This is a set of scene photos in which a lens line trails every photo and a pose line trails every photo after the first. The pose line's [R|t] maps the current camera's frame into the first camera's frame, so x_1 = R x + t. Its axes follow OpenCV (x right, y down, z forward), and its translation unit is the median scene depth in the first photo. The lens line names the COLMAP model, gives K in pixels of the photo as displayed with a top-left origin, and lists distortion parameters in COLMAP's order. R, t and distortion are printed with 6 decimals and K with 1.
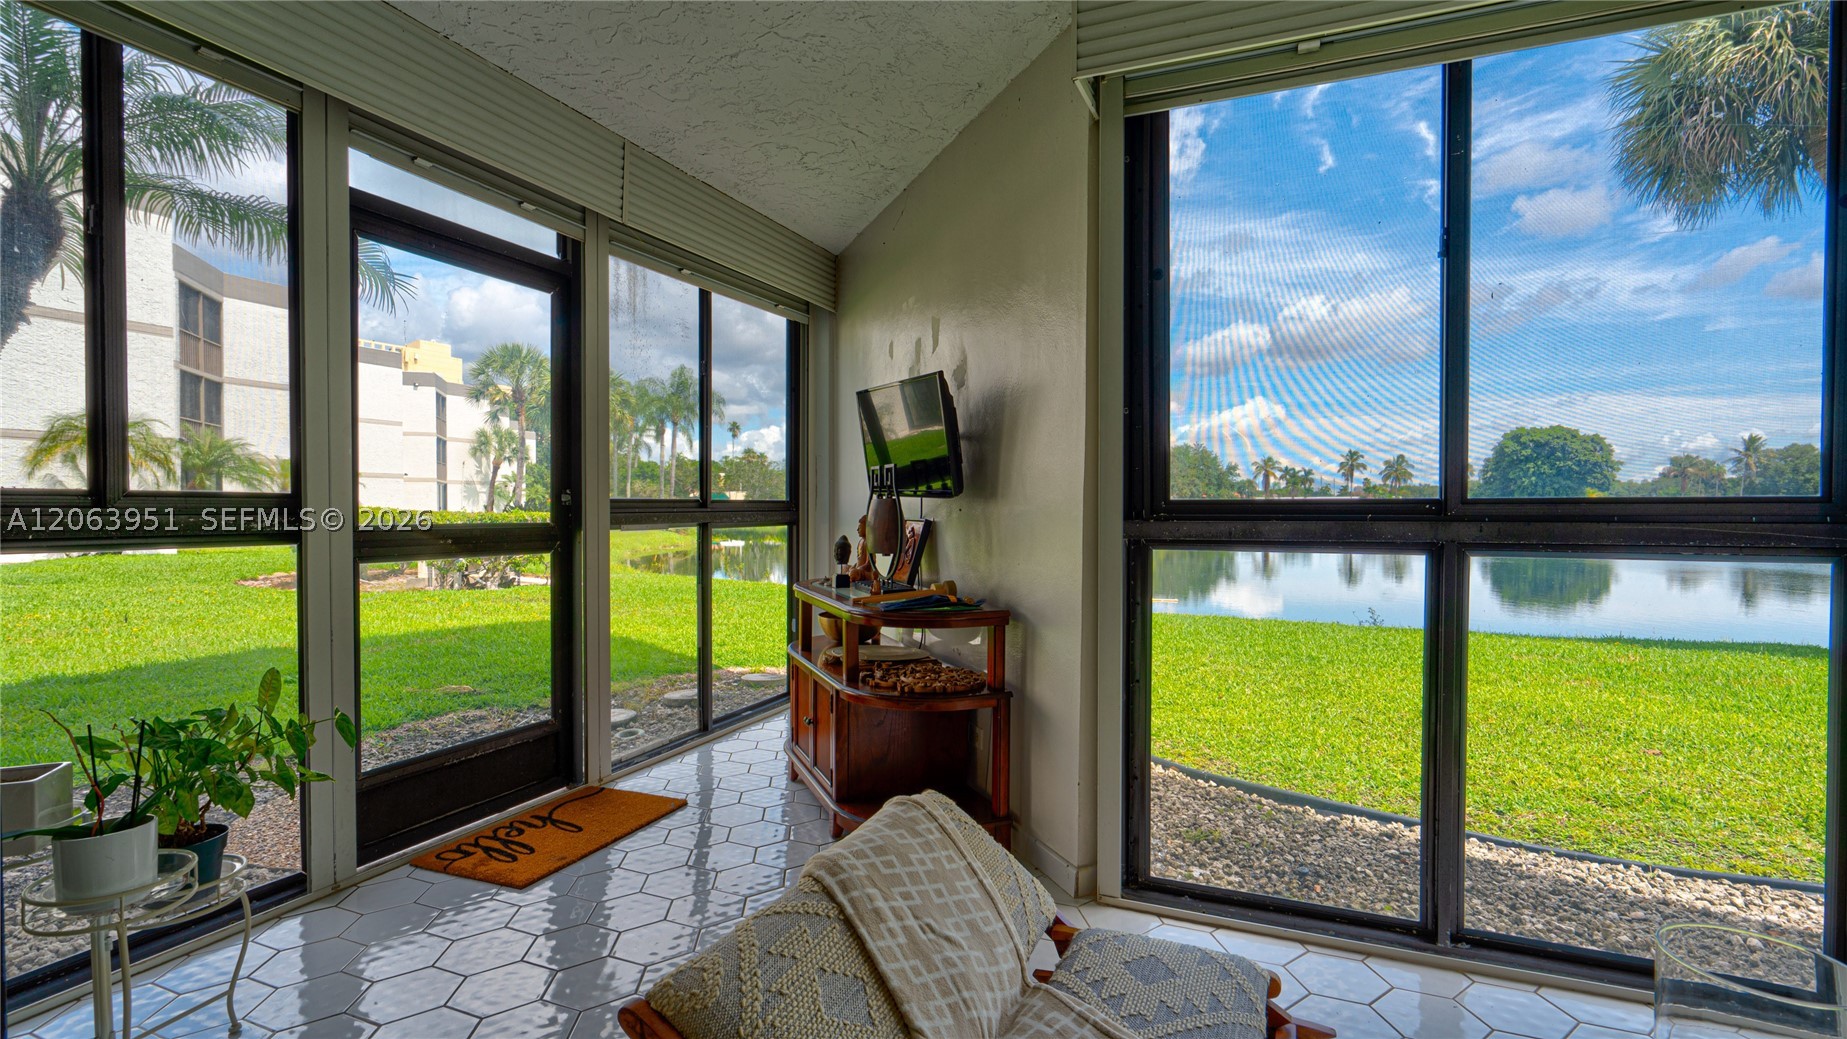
lens RADIAL K [[840.4, 0, 935.8], [0, 840.4, 523.0], [0, 0, 1]] dist [-0.004209, 0.000471]
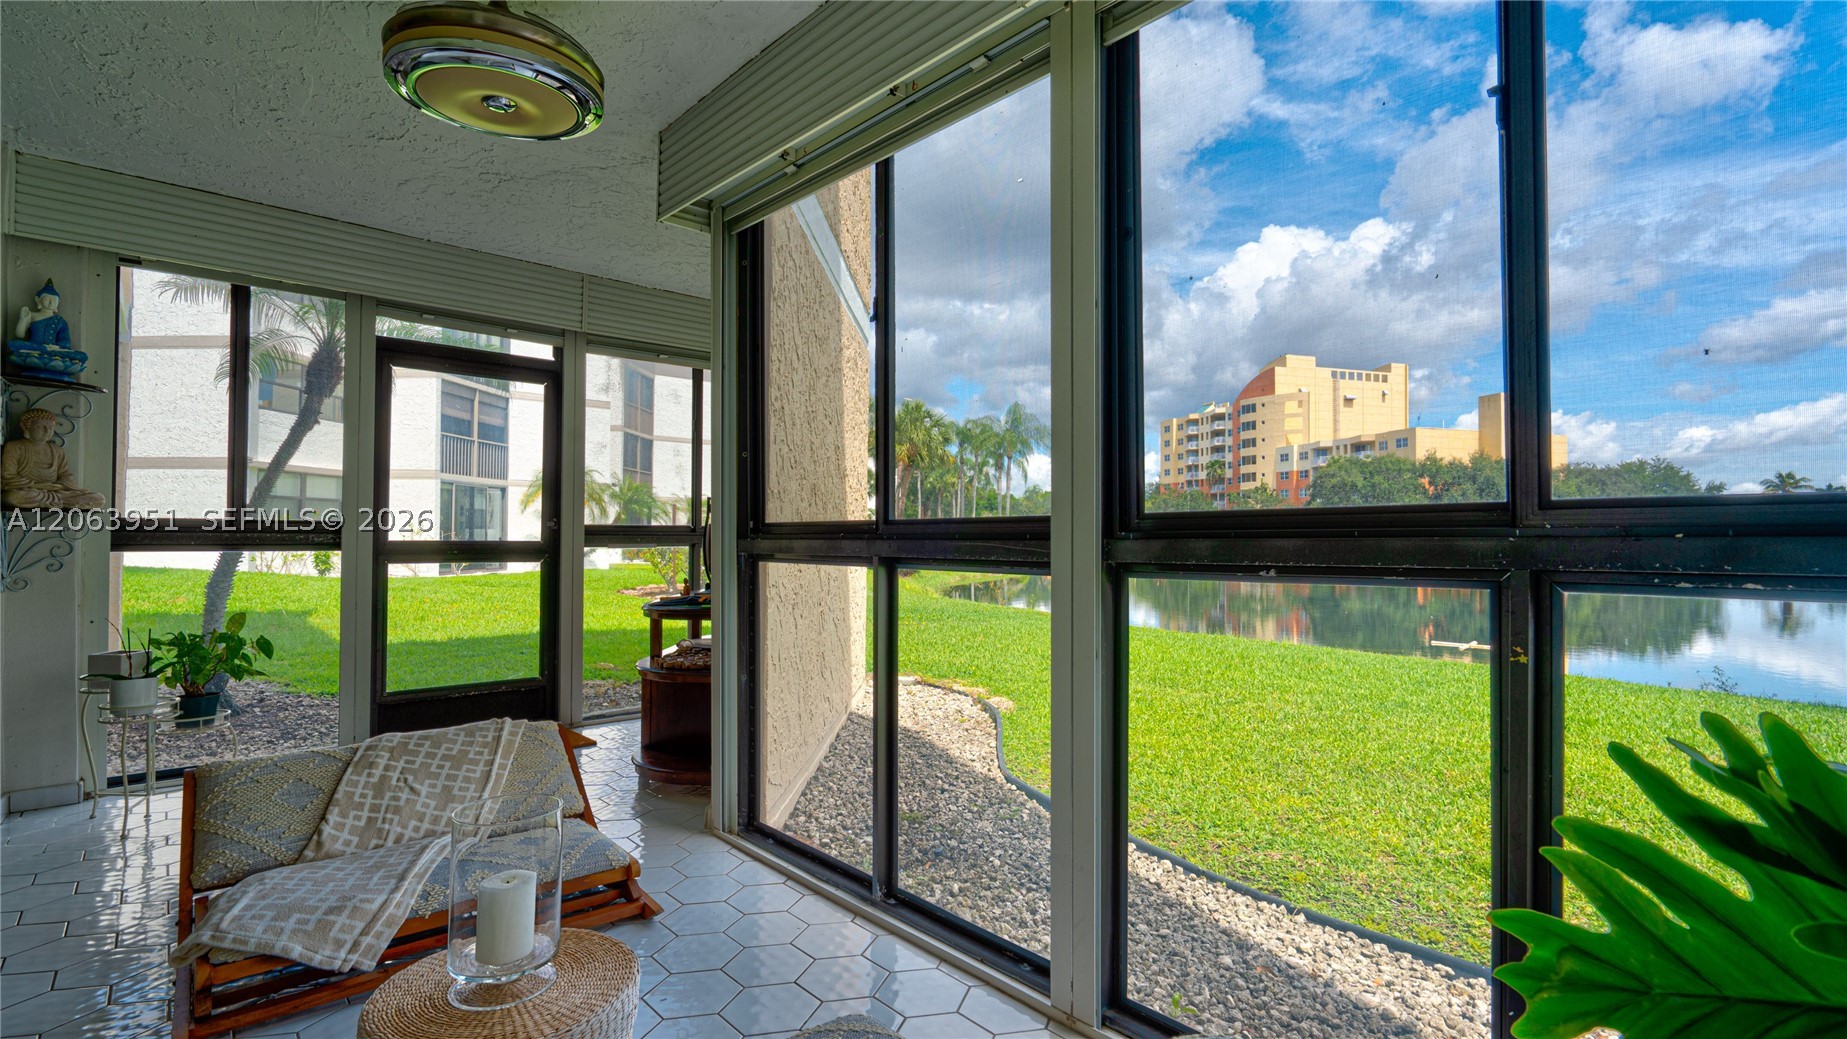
lens RADIAL K [[849.4, 0, 944.7], [0, 849.4, 522.9], [0, 0, 1]] dist [-0.010751, -0.000395]
pose [[0.909160, -0.003991, -0.416428, 0.782521], [-0.011190, 0.999359, -0.034007, 0.009976], [0.416297, 0.035578, 0.908532, -0.042090]]
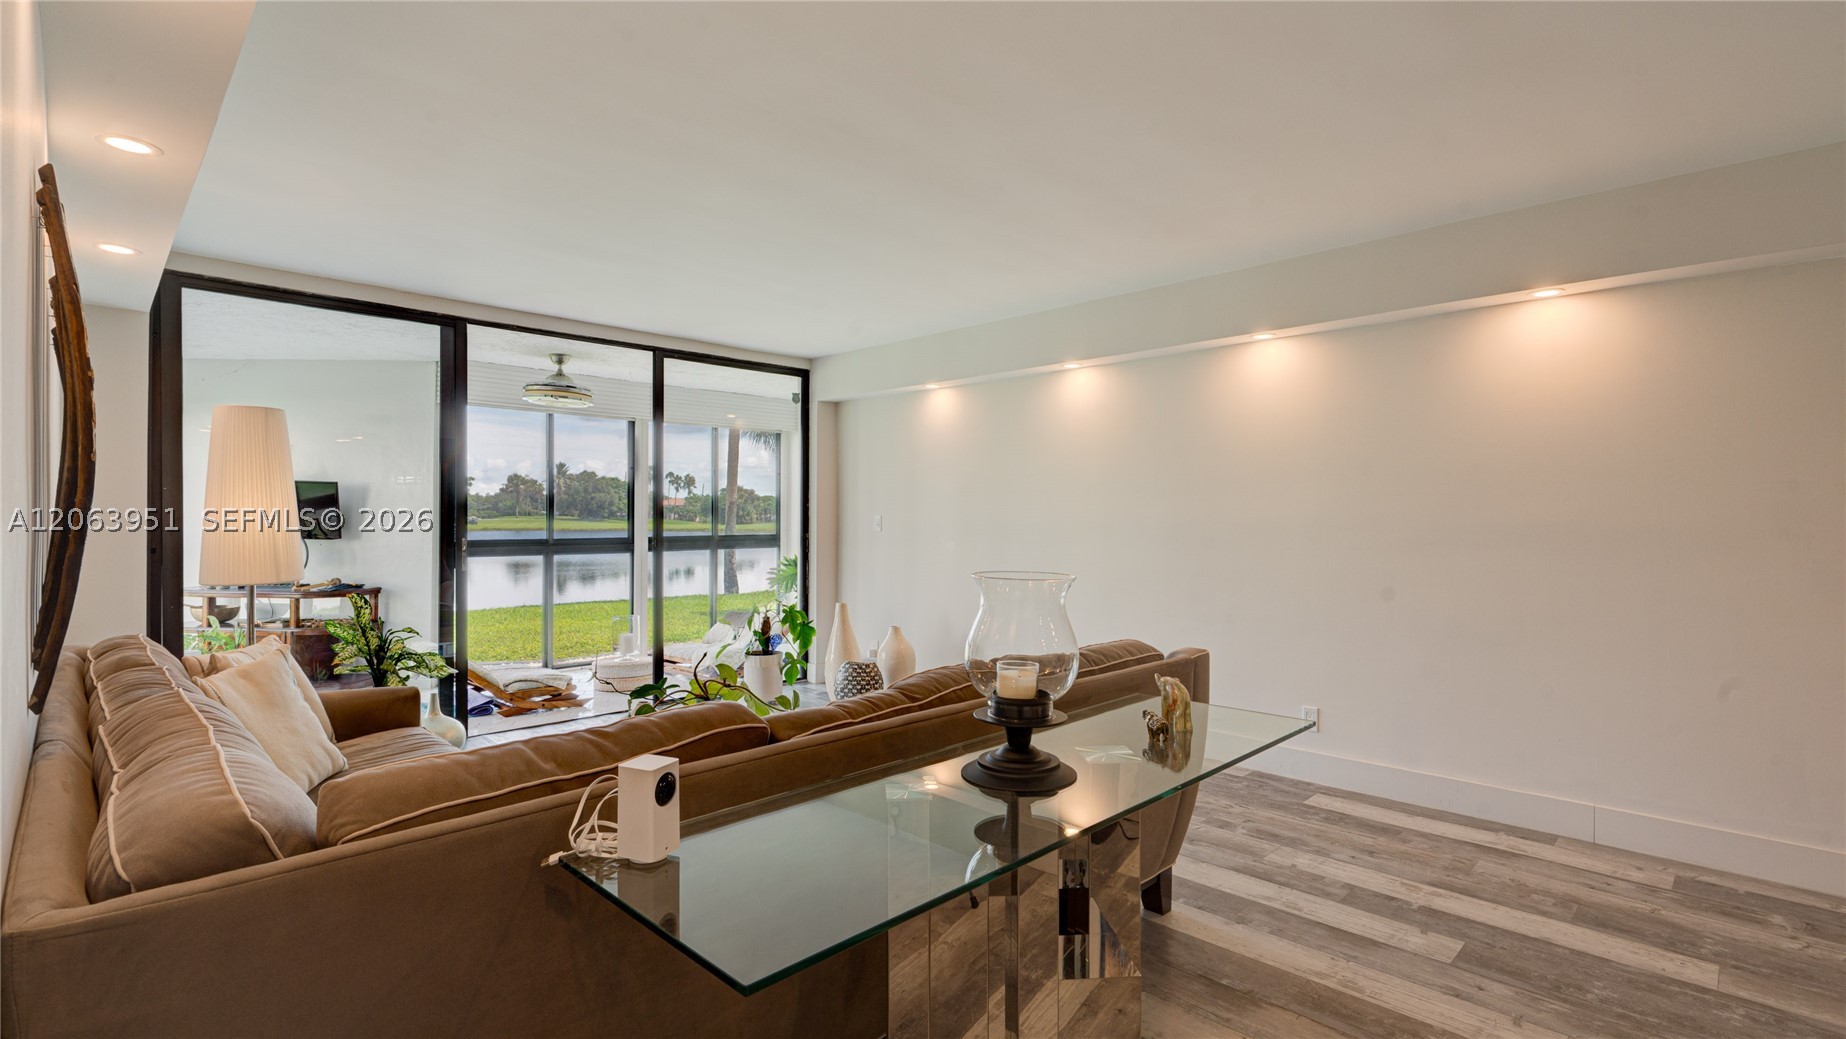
lens RADIAL K [[840.0, 0, 935.3], [0, 840.0, 523.0], [0, 0, 1]] dist [-0.004209, 0.000471]
pose [[0.367436, -0.005705, 0.930031, -1.297379], [0.015155, 0.999885, 0.000146, -0.044948], [-0.929925, 0.014041, 0.367480, -1.125340]]
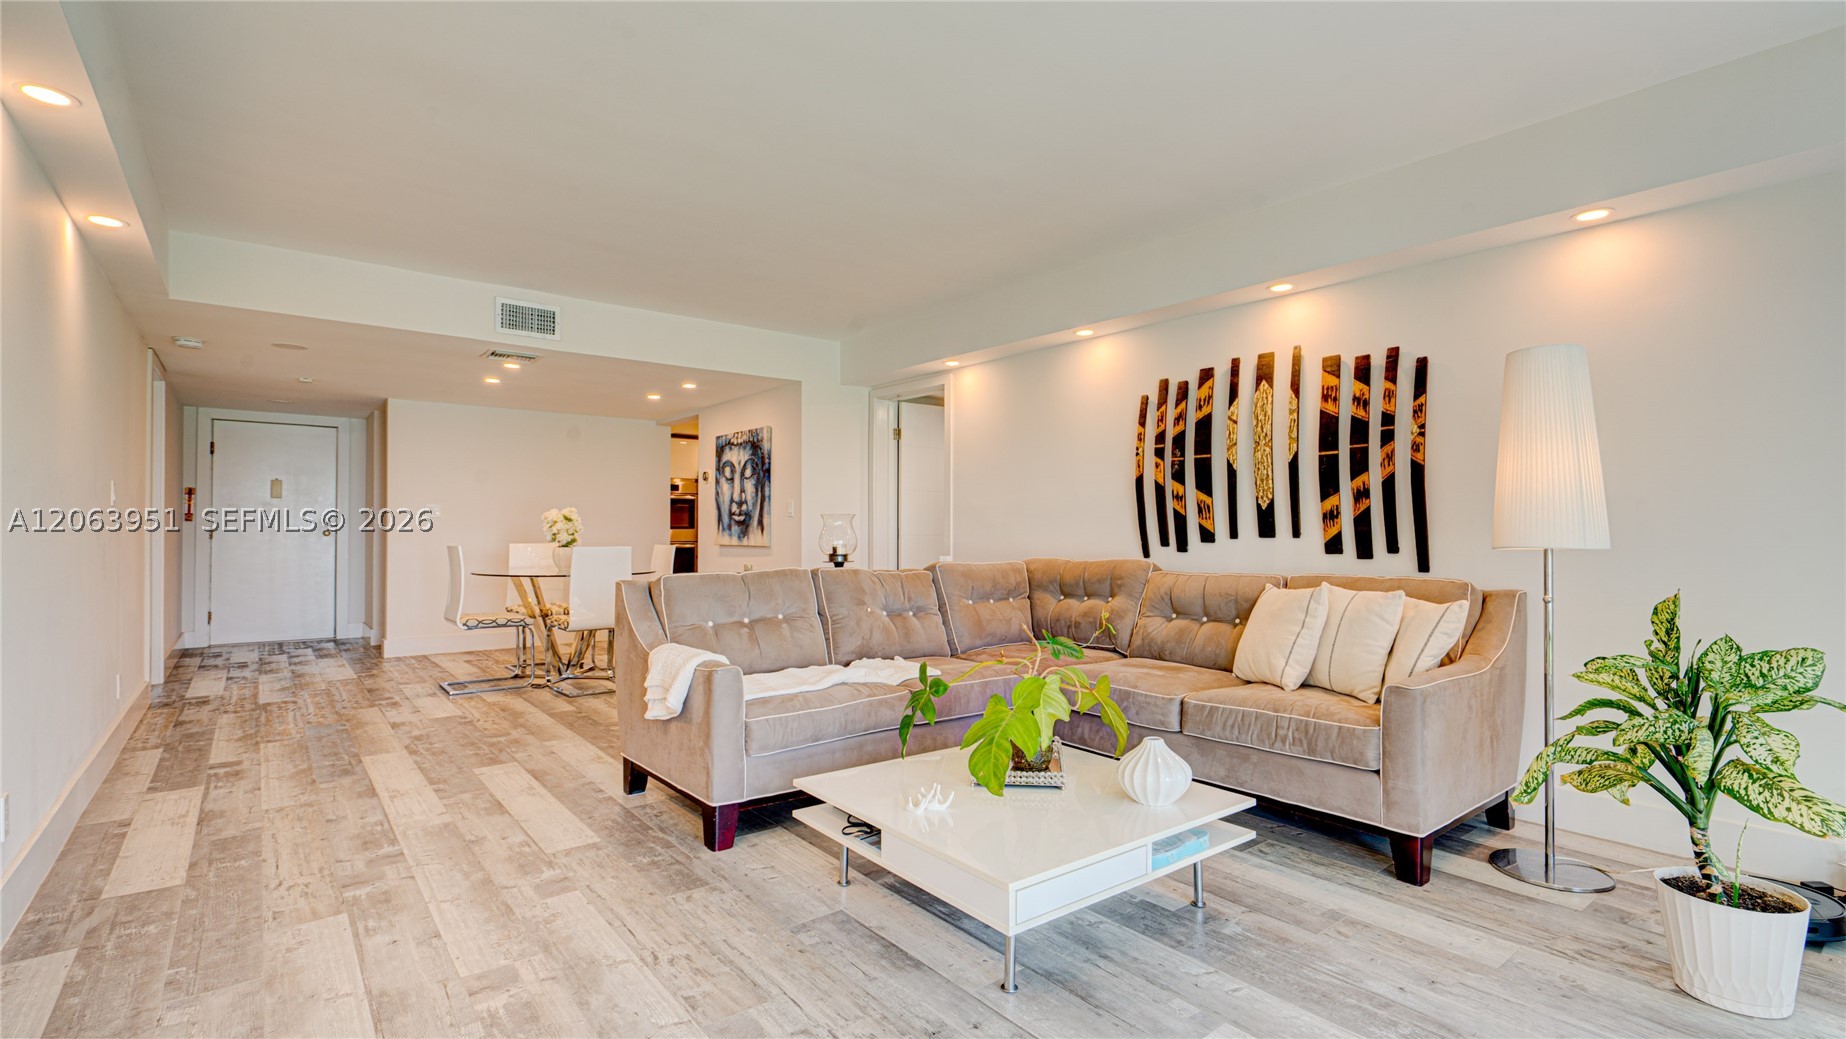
lens RADIAL K [[850.9, 0, 927.7], [0, 850.9, 522.8], [0, 0, 1]] dist [-0.000159, 0.000745]
pose [[-0.486848, -0.014220, -0.873371, 0.314978], [-0.022220, 0.999746, -0.003891, -0.001262], [0.873204, 0.017512, -0.487041, -0.180039]]
